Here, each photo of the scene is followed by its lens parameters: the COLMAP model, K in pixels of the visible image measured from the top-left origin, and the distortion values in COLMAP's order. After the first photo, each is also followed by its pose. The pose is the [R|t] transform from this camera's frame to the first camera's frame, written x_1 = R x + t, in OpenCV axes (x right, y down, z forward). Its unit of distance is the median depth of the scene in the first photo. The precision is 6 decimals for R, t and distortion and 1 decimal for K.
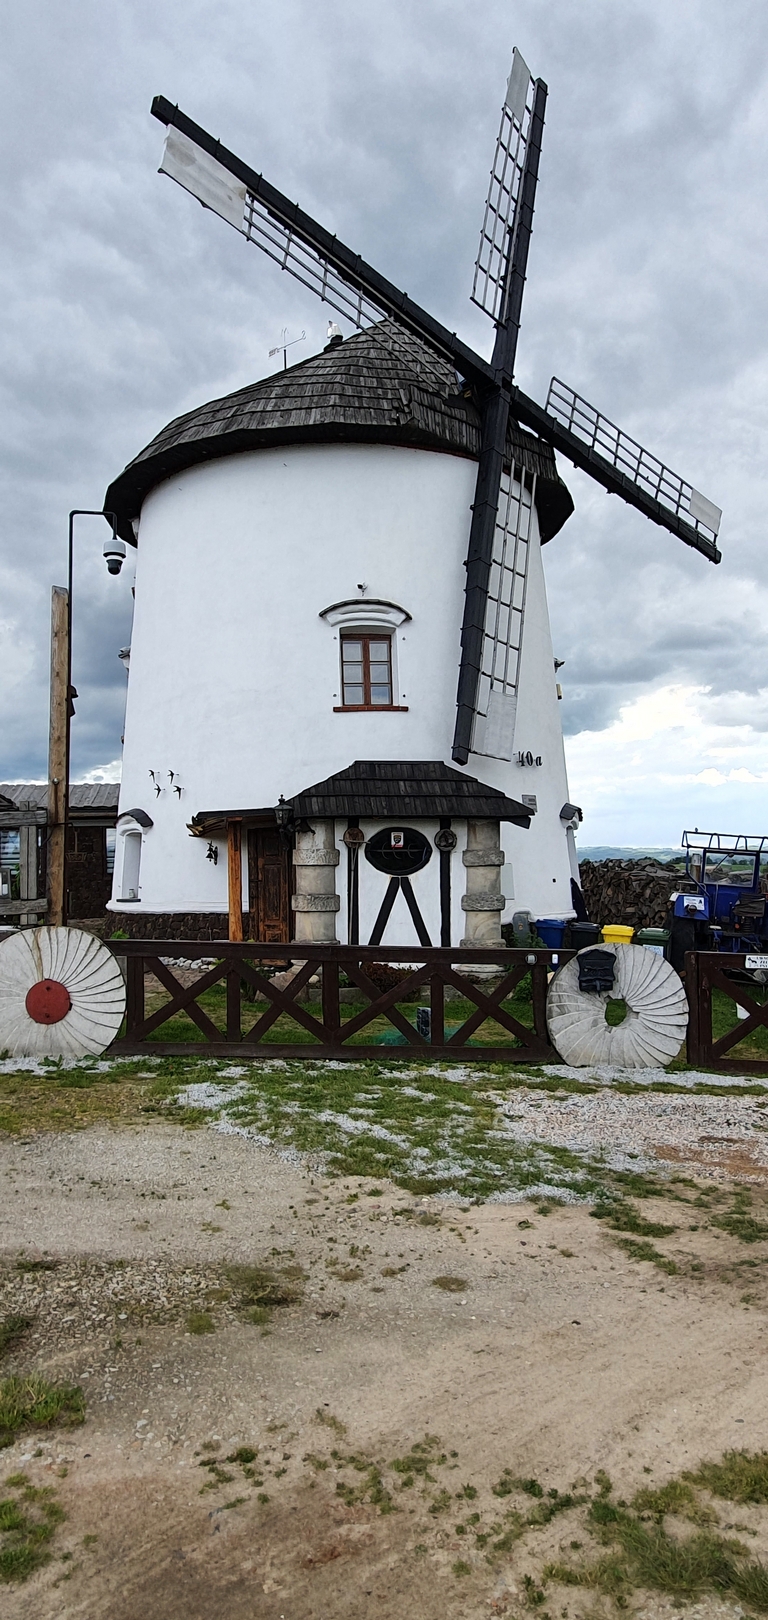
lens RADIAL K [[1050.5, 0, 381.1], [0, 1050.5, 822.3], [0, 0, 1]] dist [0.006870, 0.000352]
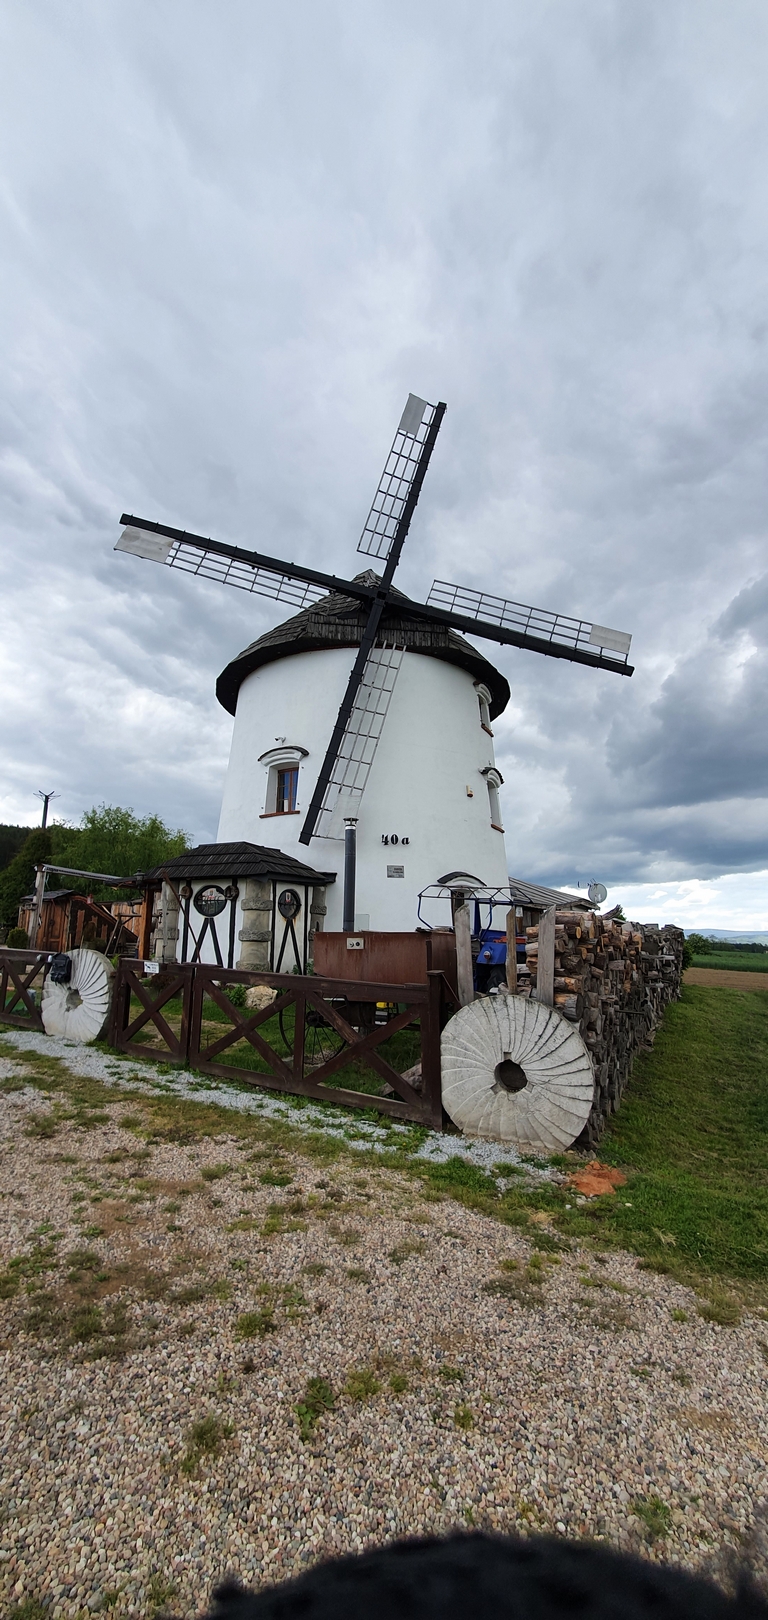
lens RADIAL K [[643.1, 0, 359.5], [0, 643.1, 813.2], [0, 0, 1]] dist [0.002850, -0.000131]
pose [[0.808500, -0.096212, -0.580578, 0.745045], [0.001726, 0.986929, -0.161148, 0.052640], [0.588493, 0.129286, 0.798098, 0.352664]]
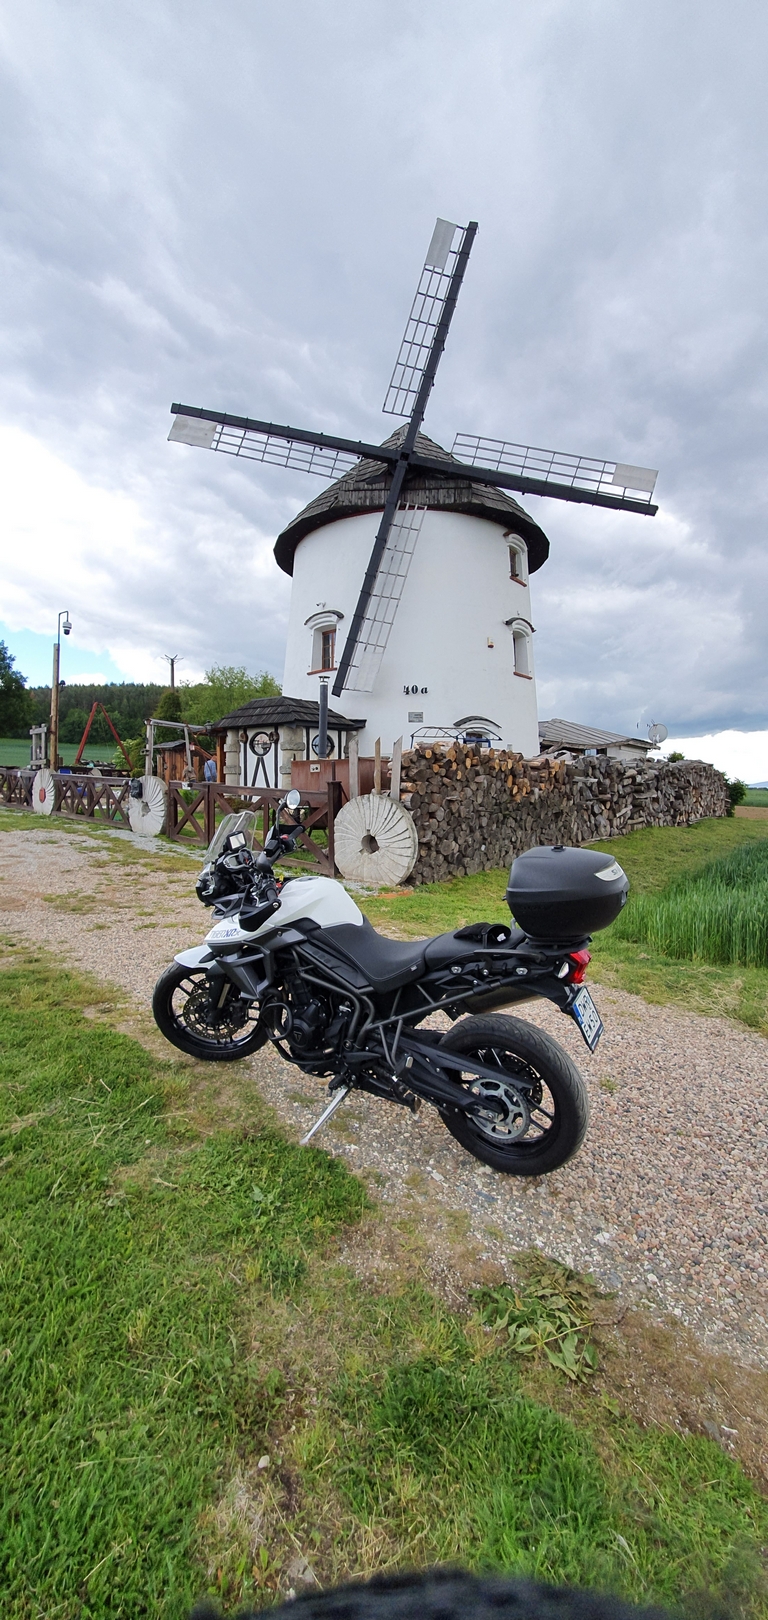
lens RADIAL K [[643.1, 0, 366.4], [0, 643.1, 816.5], [0, 0, 1]] dist [0.002850, -0.000131]
pose [[0.673670, 0.045003, -0.737661, 1.033753], [0.014940, 0.997111, 0.074475, 0.075355], [0.738881, -0.061192, 0.671052, 0.323121]]
